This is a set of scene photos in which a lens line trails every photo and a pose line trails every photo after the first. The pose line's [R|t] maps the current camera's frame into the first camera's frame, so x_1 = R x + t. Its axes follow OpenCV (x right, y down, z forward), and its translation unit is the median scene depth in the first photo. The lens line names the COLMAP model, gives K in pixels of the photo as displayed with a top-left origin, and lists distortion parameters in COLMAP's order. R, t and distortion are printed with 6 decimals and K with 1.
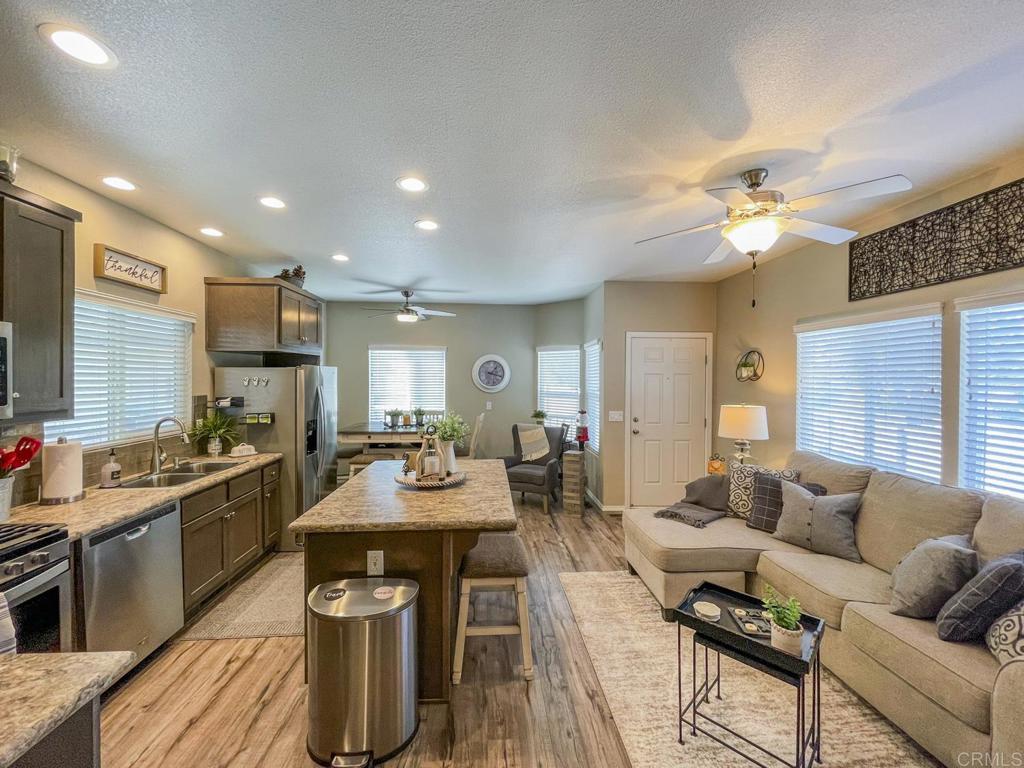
lens RADIAL K [[414.9, 0, 512.1], [0, 414.9, 379.4], [0, 0, 1]] dist [-0.002520, 0.000120]
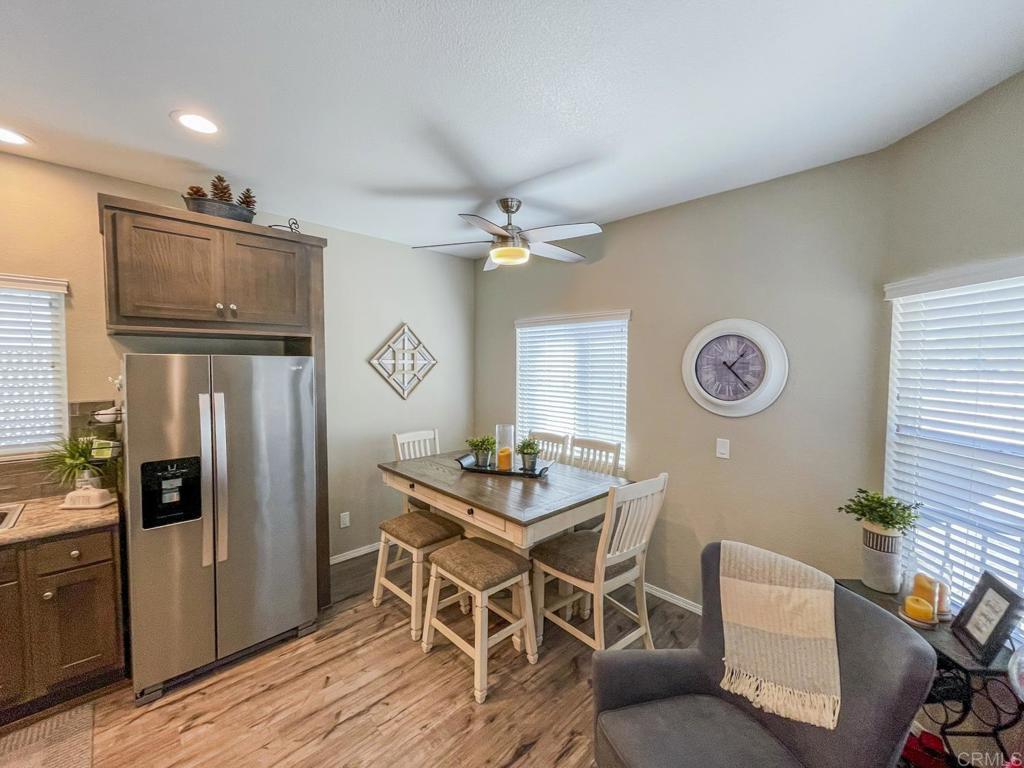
lens RADIAL K [[414.9, 0, 509.0], [0, 414.9, 380.1], [0, 0, 1]] dist [-0.002520, 0.000120]
pose [[0.654749, 0.030152, -0.755245, 0.226553], [-0.009678, 0.999457, 0.031511, -0.026666], [0.755785, -0.013323, 0.654685, 1.206912]]
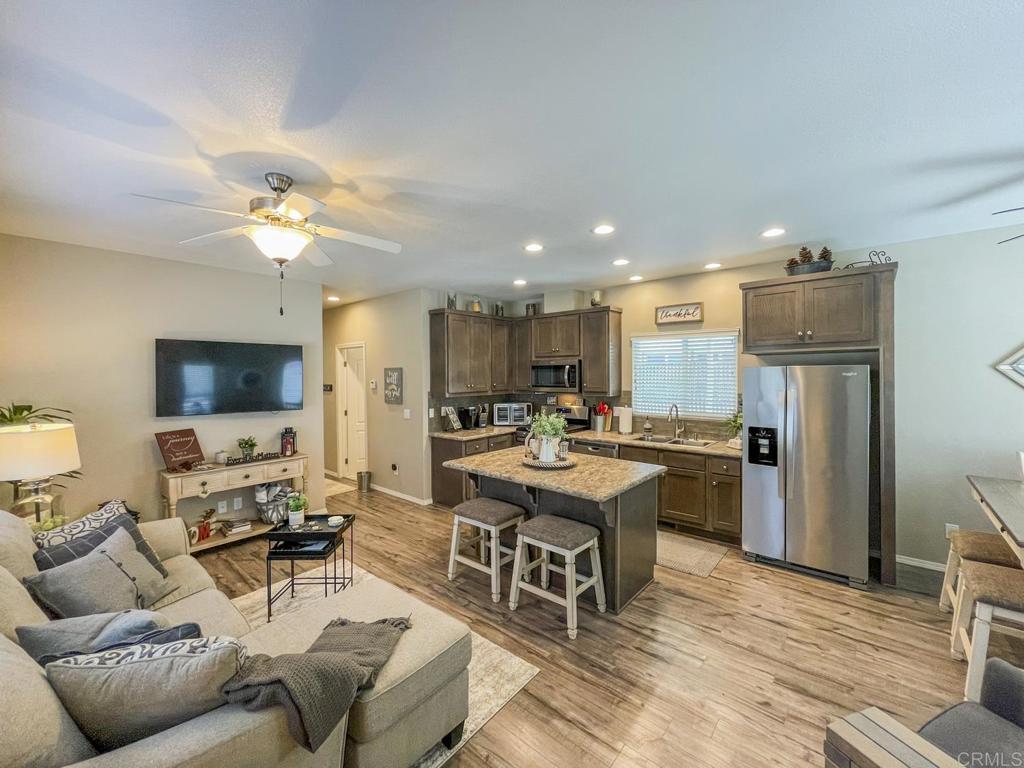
lens RADIAL K [[414.9, 0, 513.9], [0, 414.9, 378.5], [0, 0, 1]] dist [-0.002520, 0.000120]
pose [[-0.697770, 0.011604, -0.716228, 0.660677], [0.000987, 0.999883, 0.015238, -0.027141], [0.716321, 0.009926, -0.697700, 1.523925]]
